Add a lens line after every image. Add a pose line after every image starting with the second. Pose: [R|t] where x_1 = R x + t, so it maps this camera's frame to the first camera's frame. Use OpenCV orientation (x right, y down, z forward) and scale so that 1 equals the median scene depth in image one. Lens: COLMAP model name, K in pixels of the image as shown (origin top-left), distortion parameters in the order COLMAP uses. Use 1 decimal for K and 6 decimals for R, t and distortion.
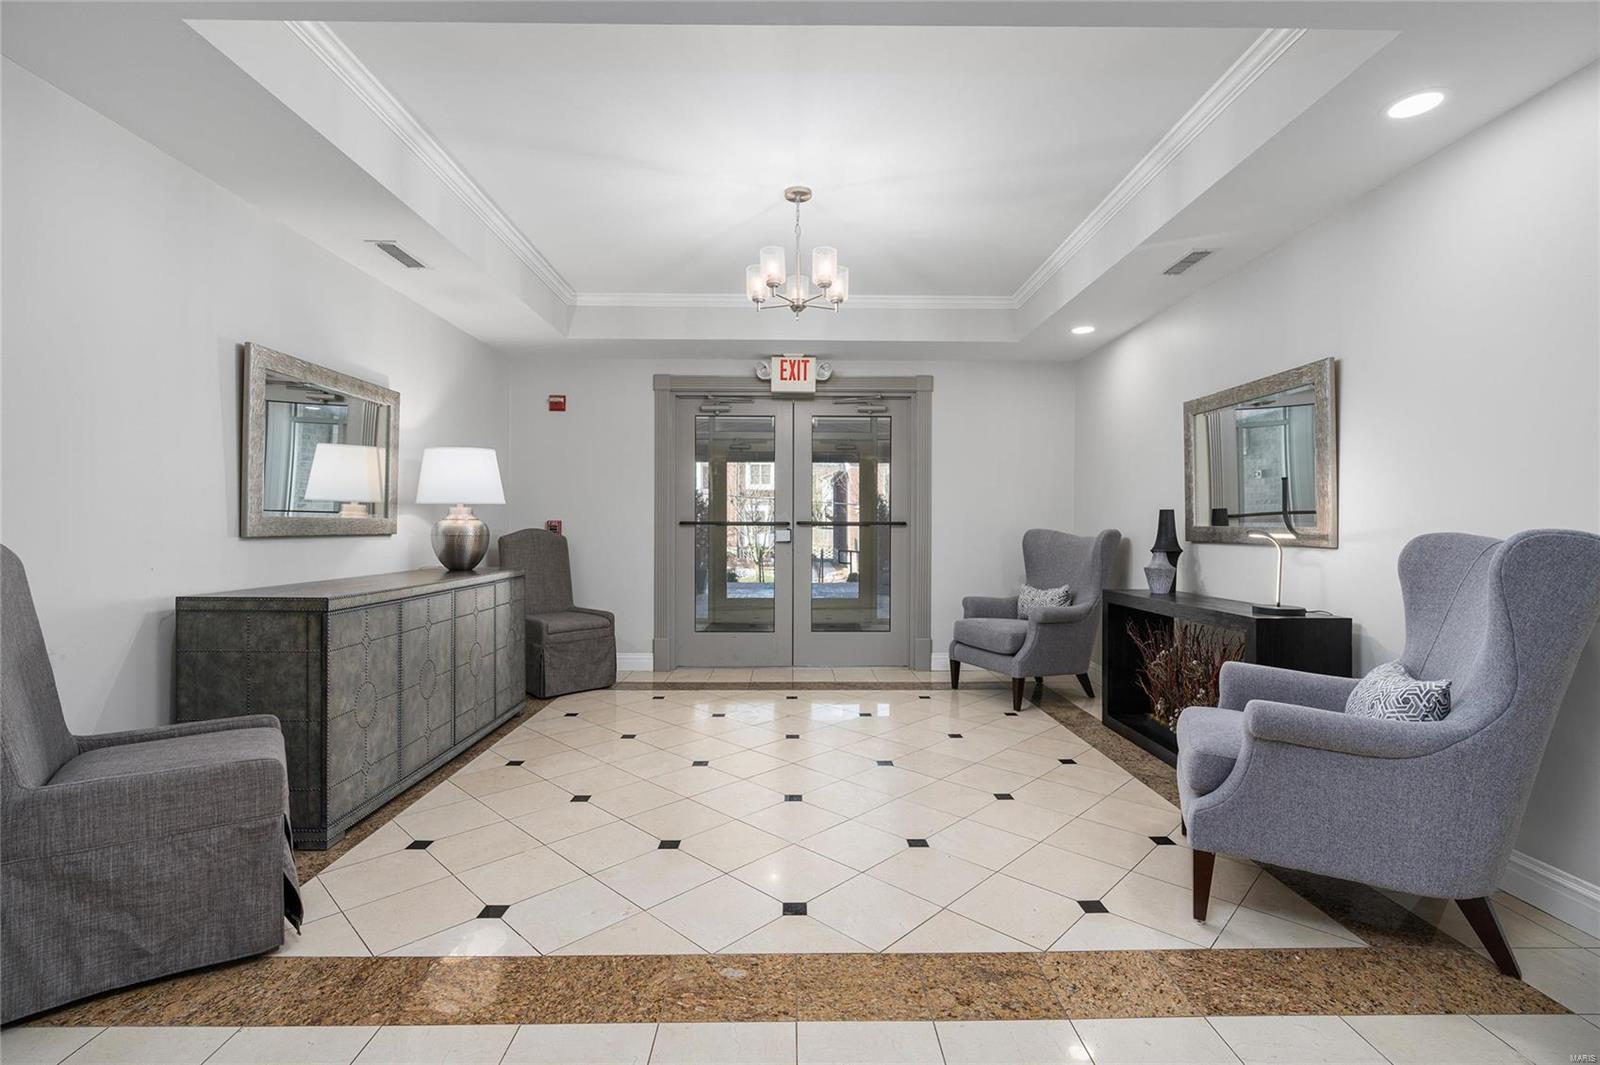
lens RADIAL K [[739.1, 0, 800.5], [0, 739.1, 526.4], [0, 0, 1]] dist [-0.001504, -0.000173]
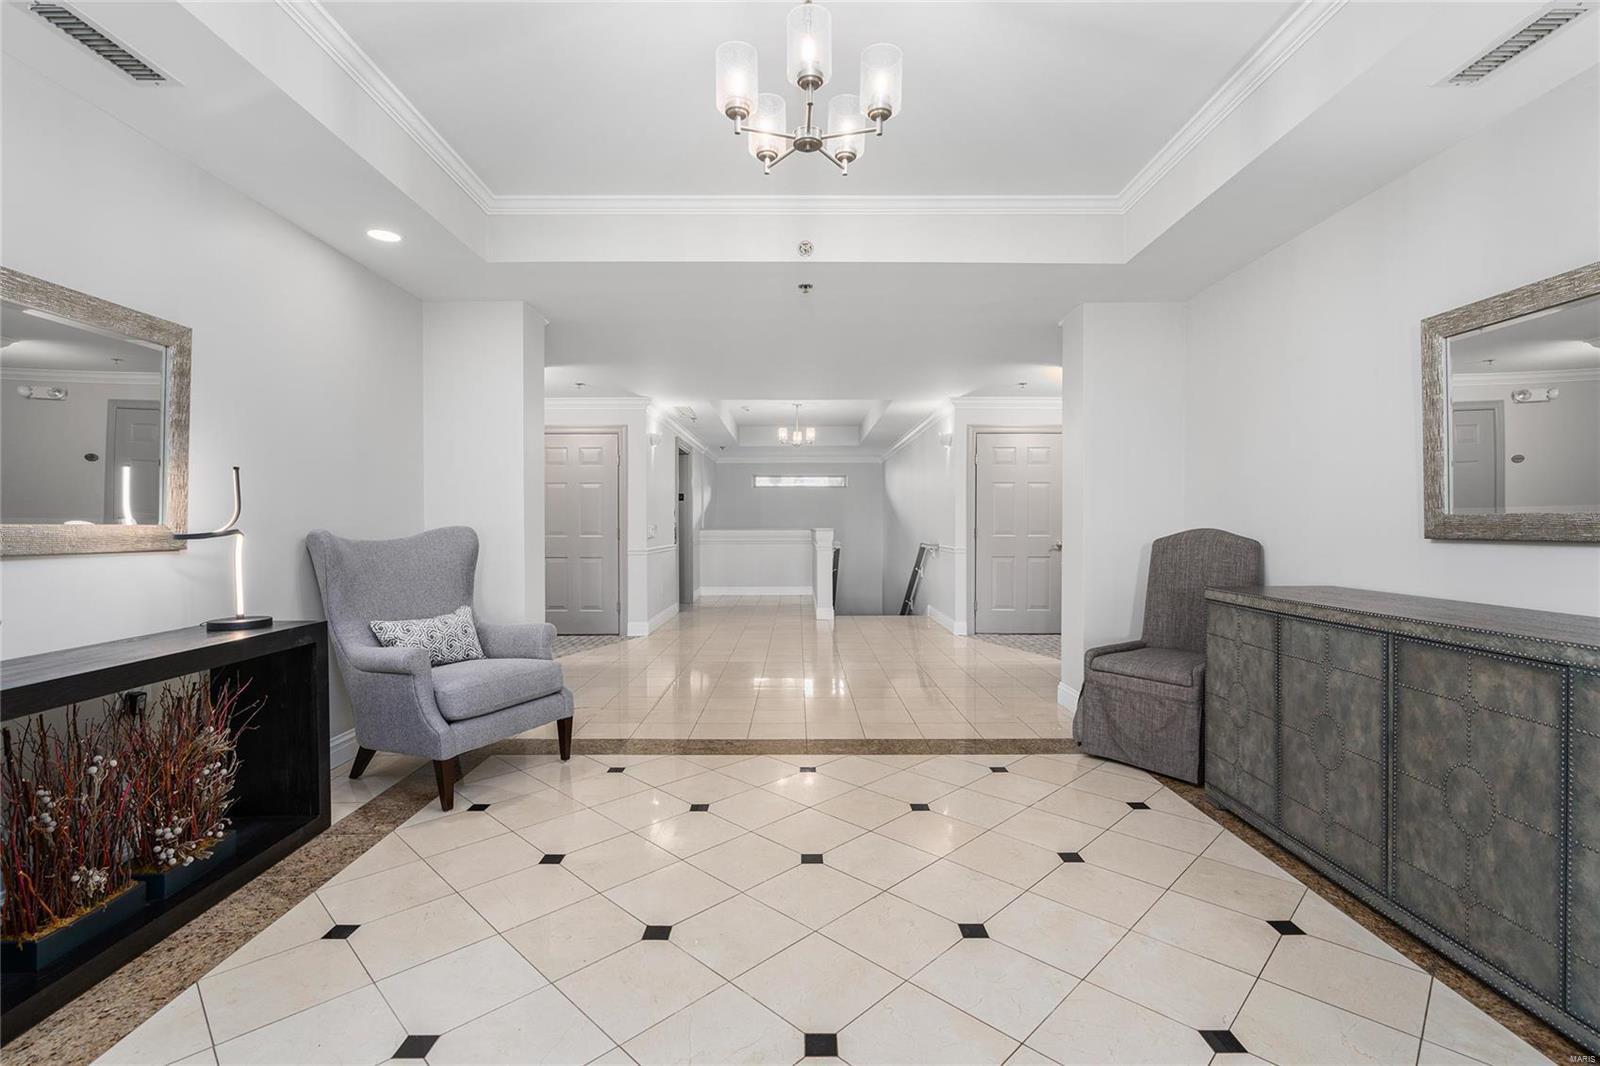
lens RADIAL K [[739.1, 0, 799.2], [0, 739.1, 526.1], [0, 0, 1]] dist [-0.001504, -0.000173]
pose [[-0.999950, -0.002185, 0.009801, -0.002588], [-0.002170, 0.999996, 0.001555, -0.000641], [-0.009805, 0.001534, -0.999951, 1.941400]]
